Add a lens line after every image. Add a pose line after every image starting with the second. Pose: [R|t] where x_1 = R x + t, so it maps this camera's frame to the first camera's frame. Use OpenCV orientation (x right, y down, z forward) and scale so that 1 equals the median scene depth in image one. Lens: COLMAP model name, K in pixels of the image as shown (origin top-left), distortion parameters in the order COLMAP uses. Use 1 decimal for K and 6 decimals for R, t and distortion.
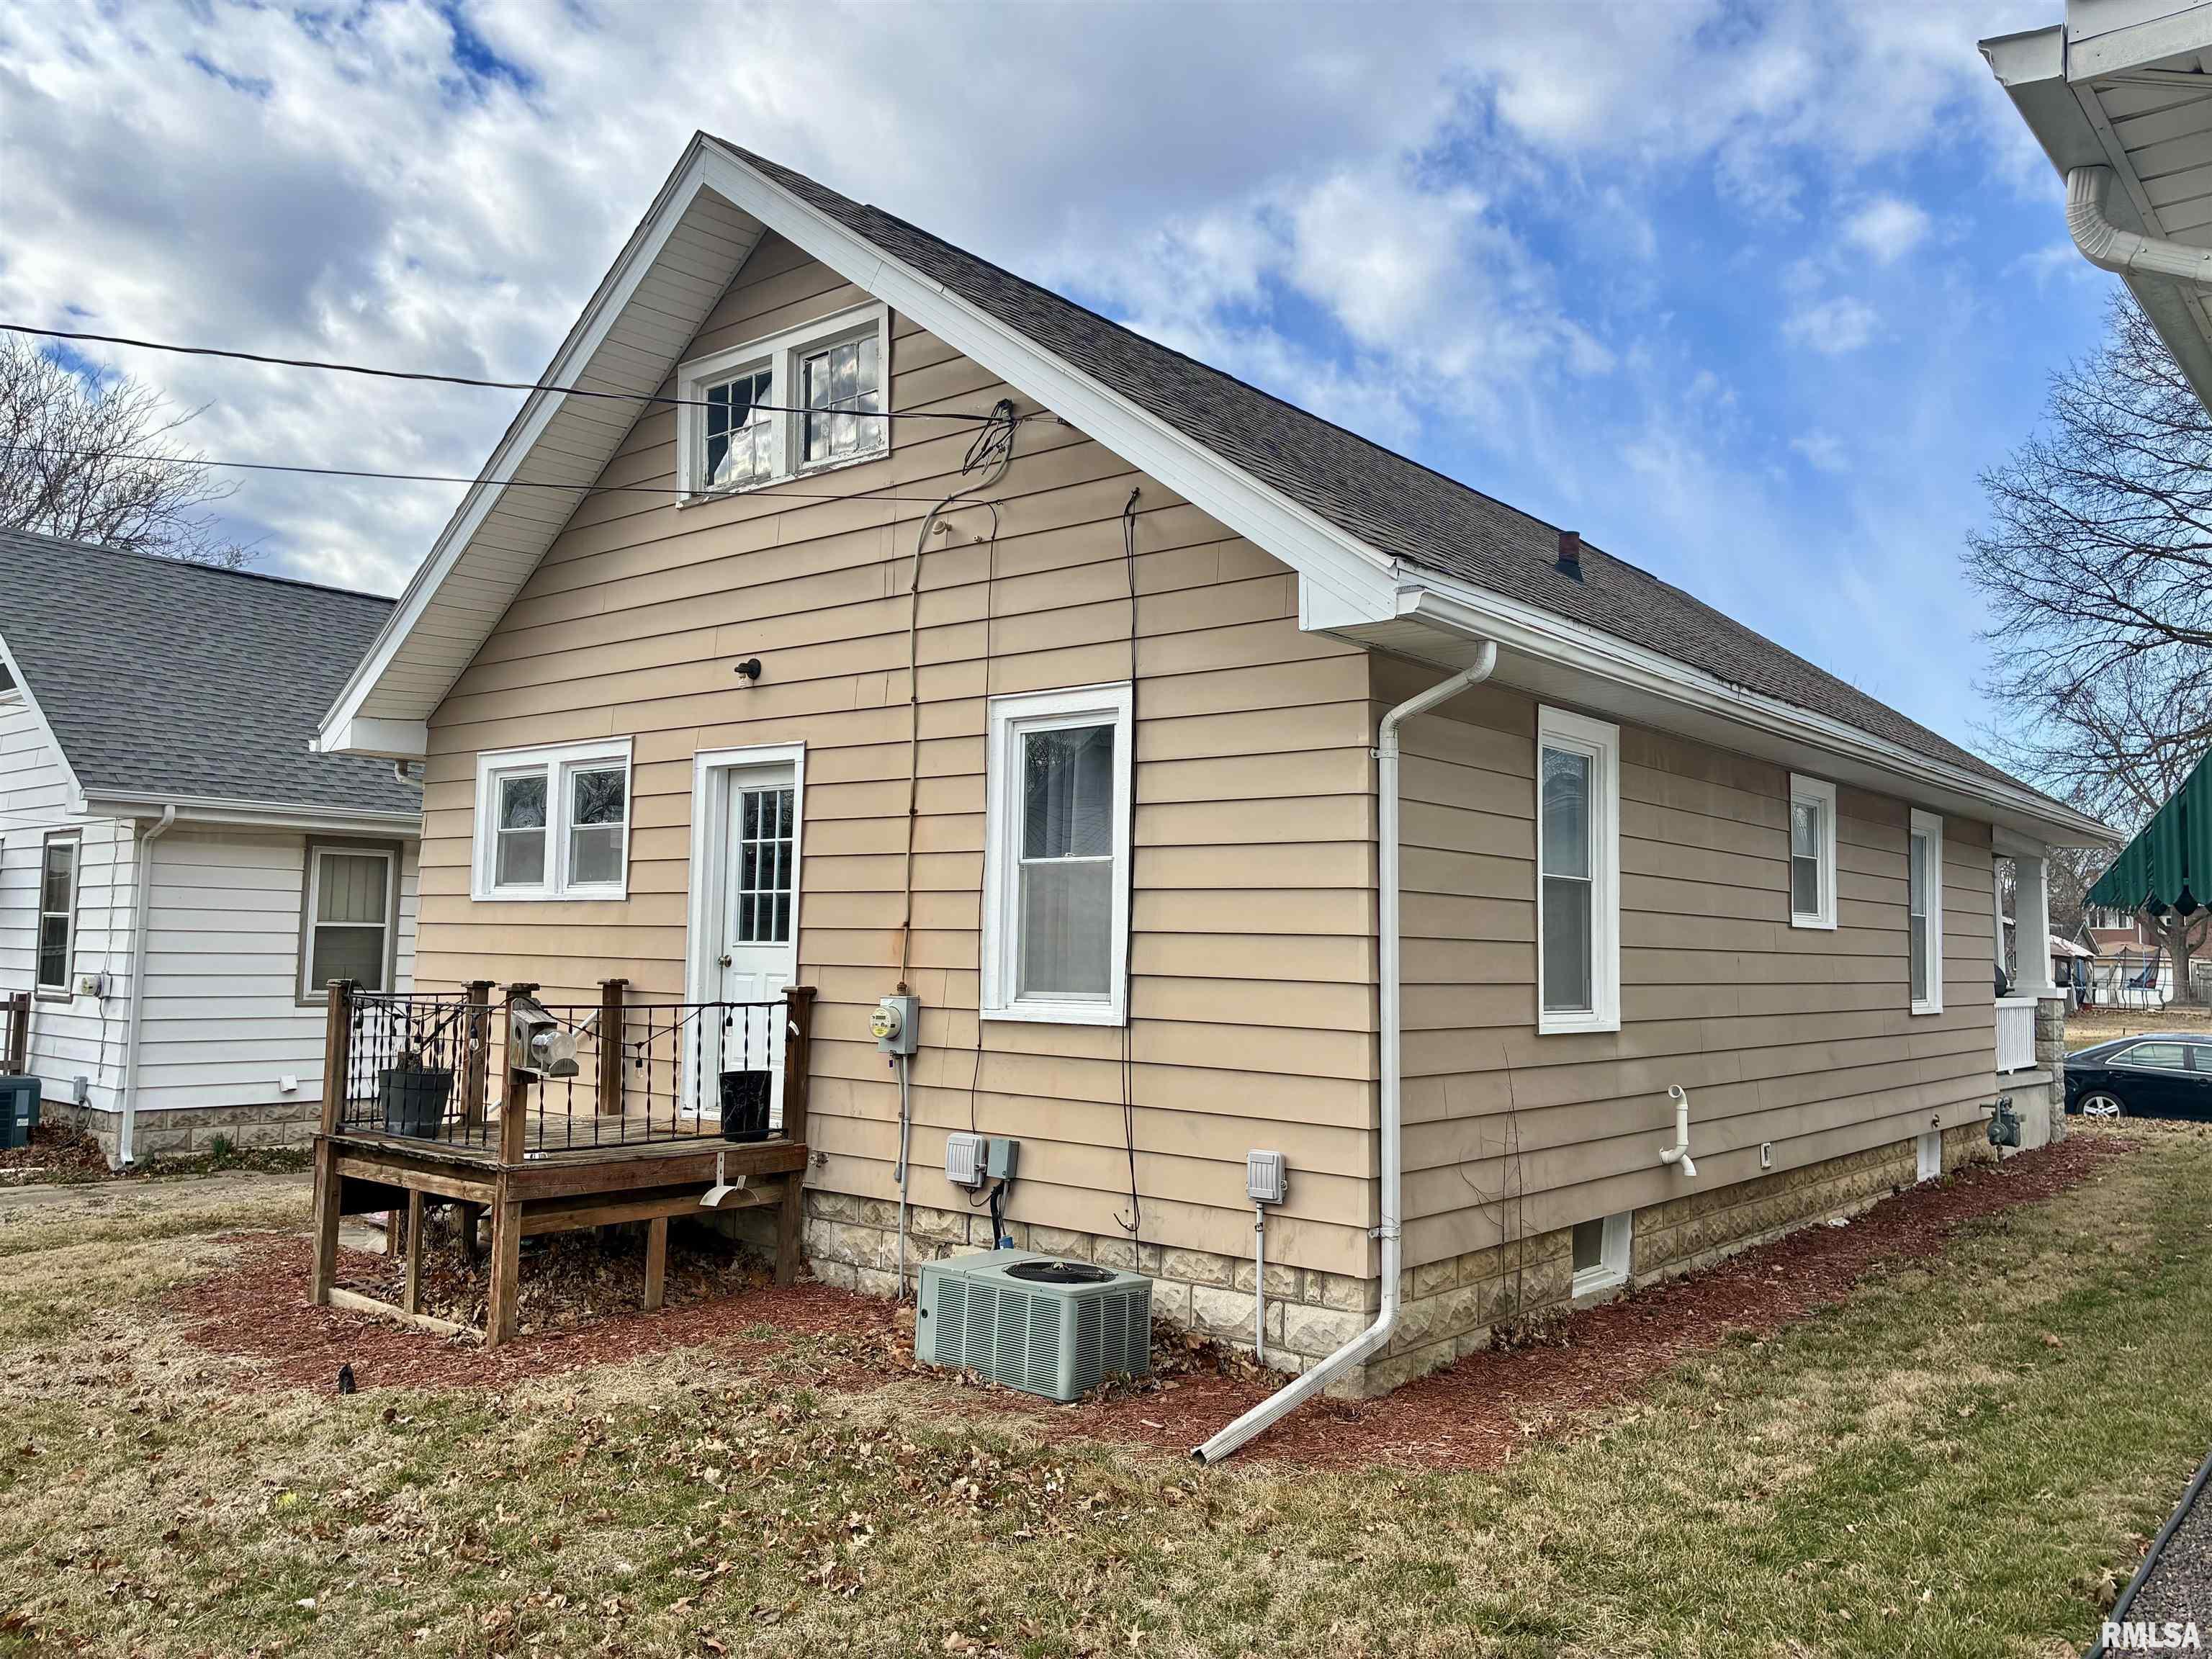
lens RADIAL K [[1672.9, 0, 1111.2], [0, 1672.9, 822.6], [0, 0, 1]] dist [0.046580, -0.064742]
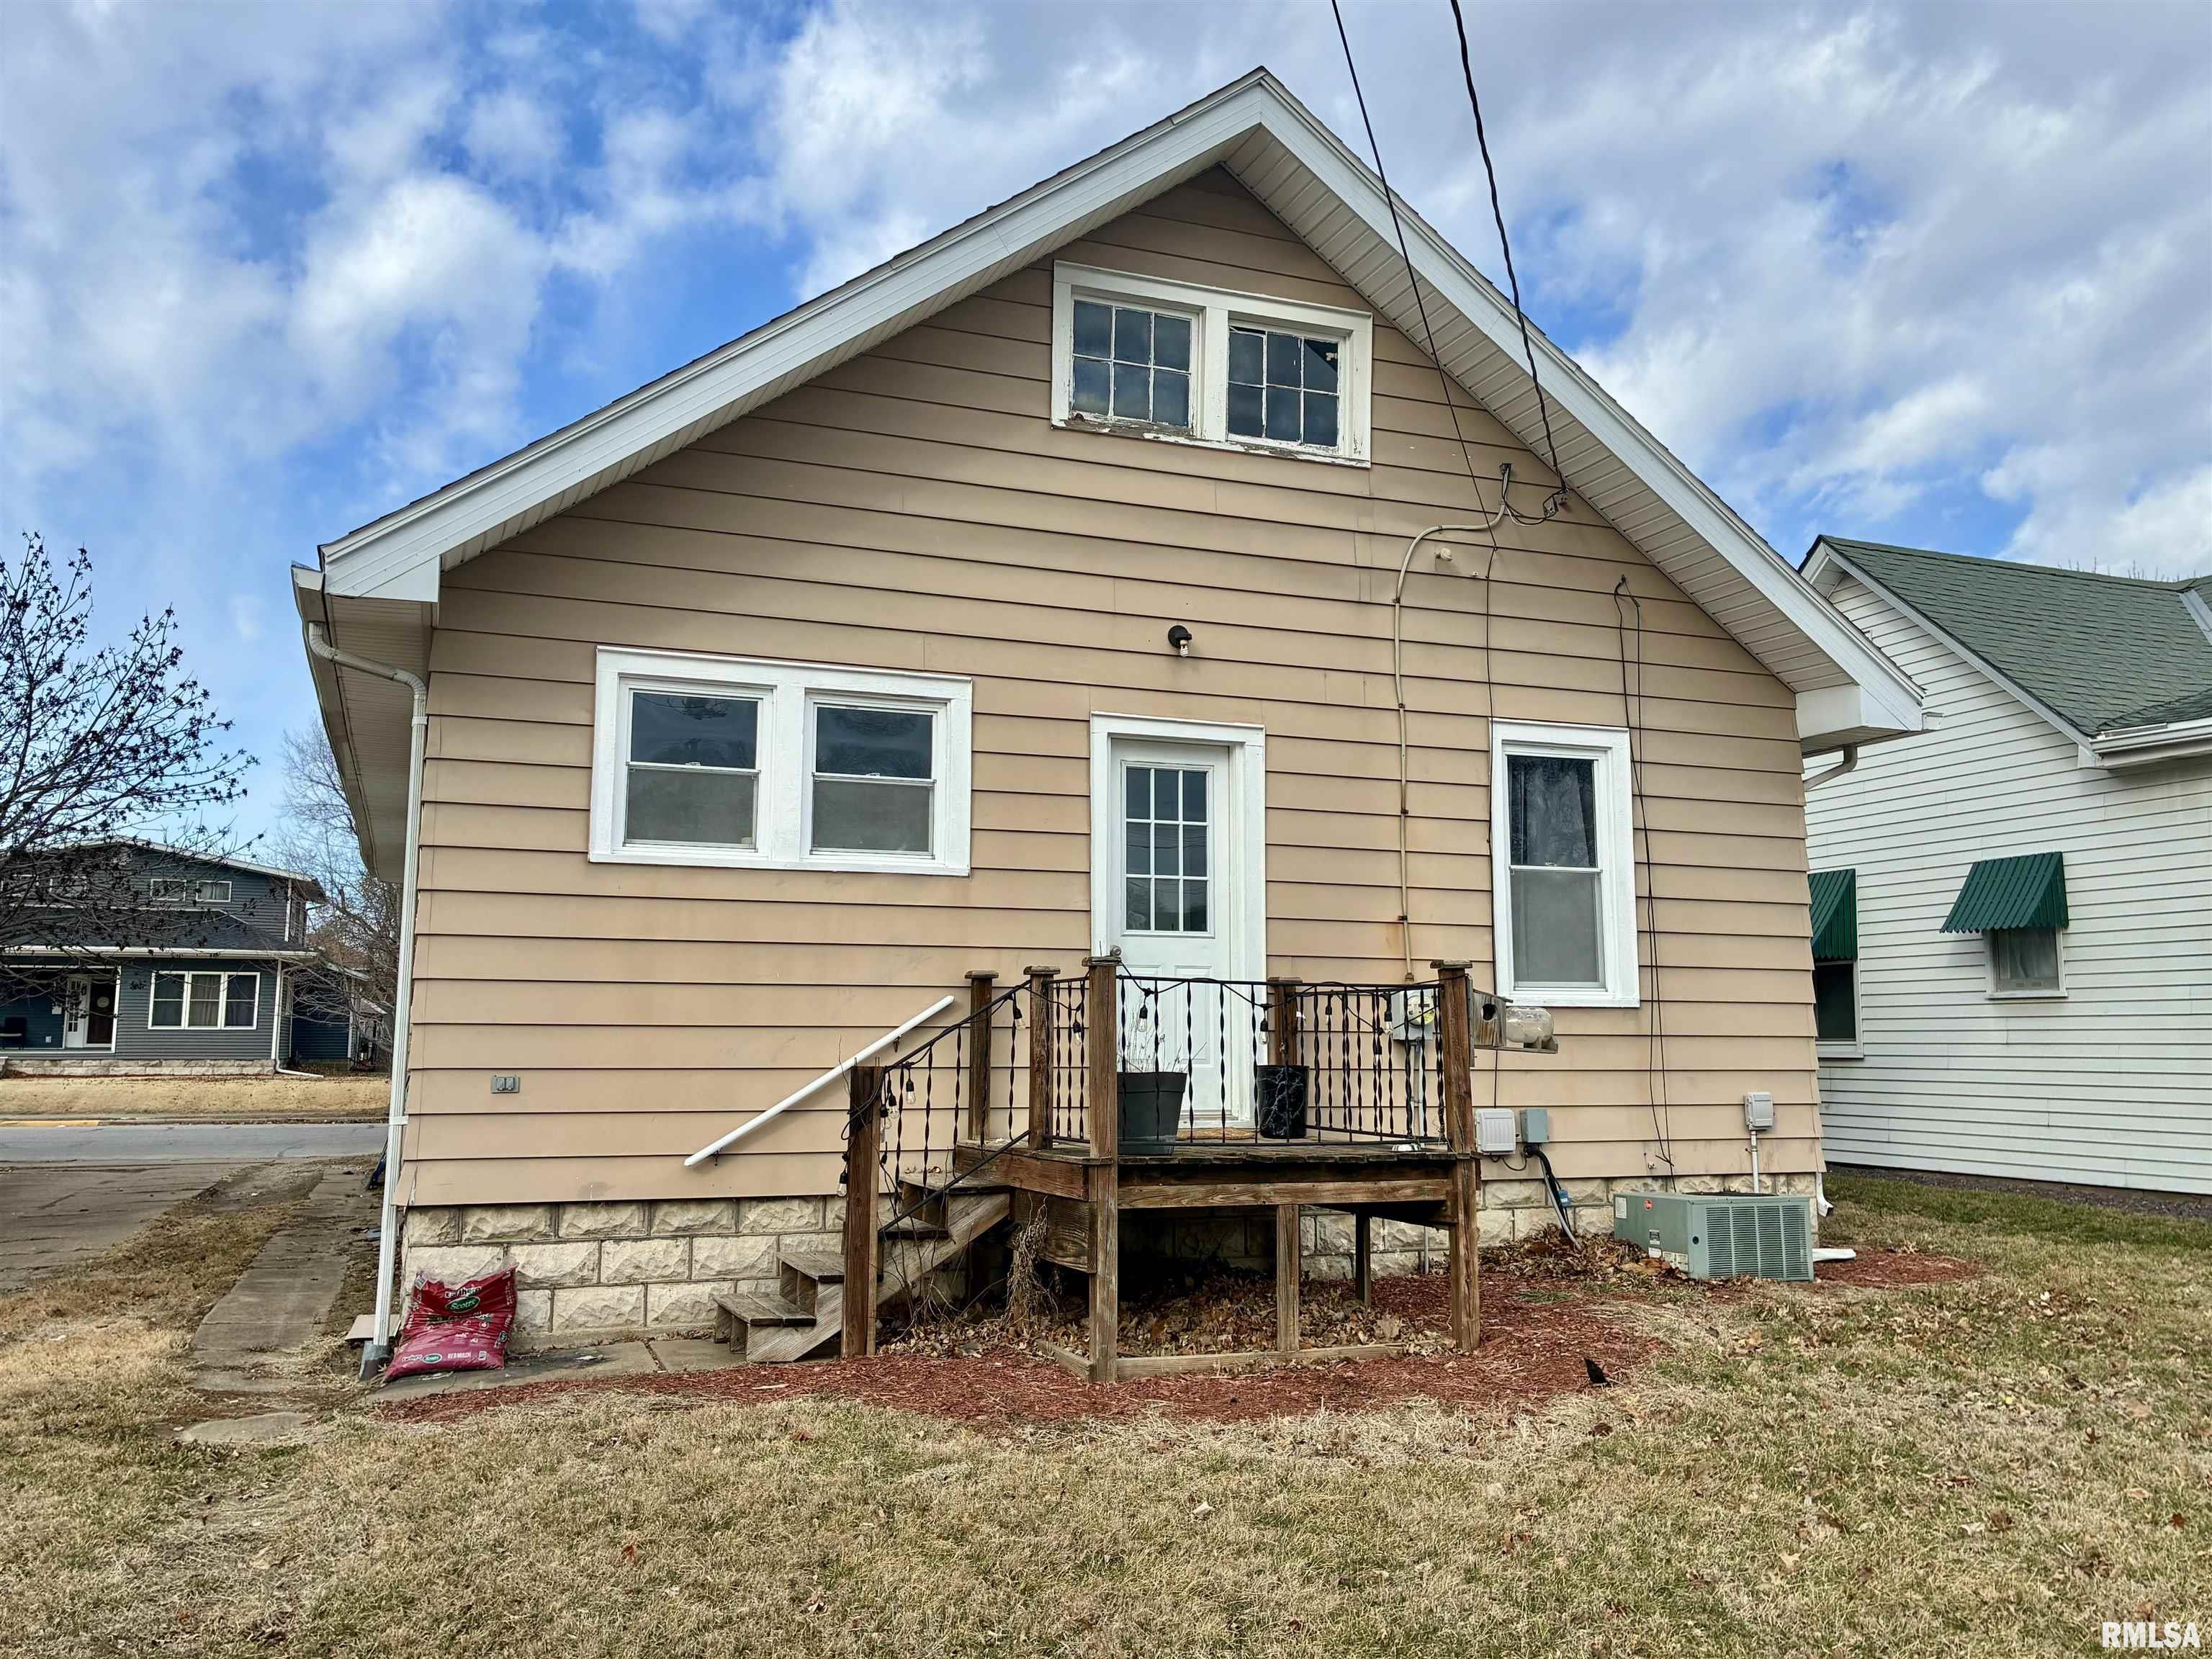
lens RADIAL K [[1830.5, 0, 1109.9], [0, 1830.5, 821.7], [0, 0, 1]] dist [0.003594, -0.003947]
pose [[0.490078, 0.086703, 0.867356, -1.188222], [-0.062659, 0.995971, -0.064156, 0.083864], [-0.869424, -0.022906, 0.493536, 0.580972]]
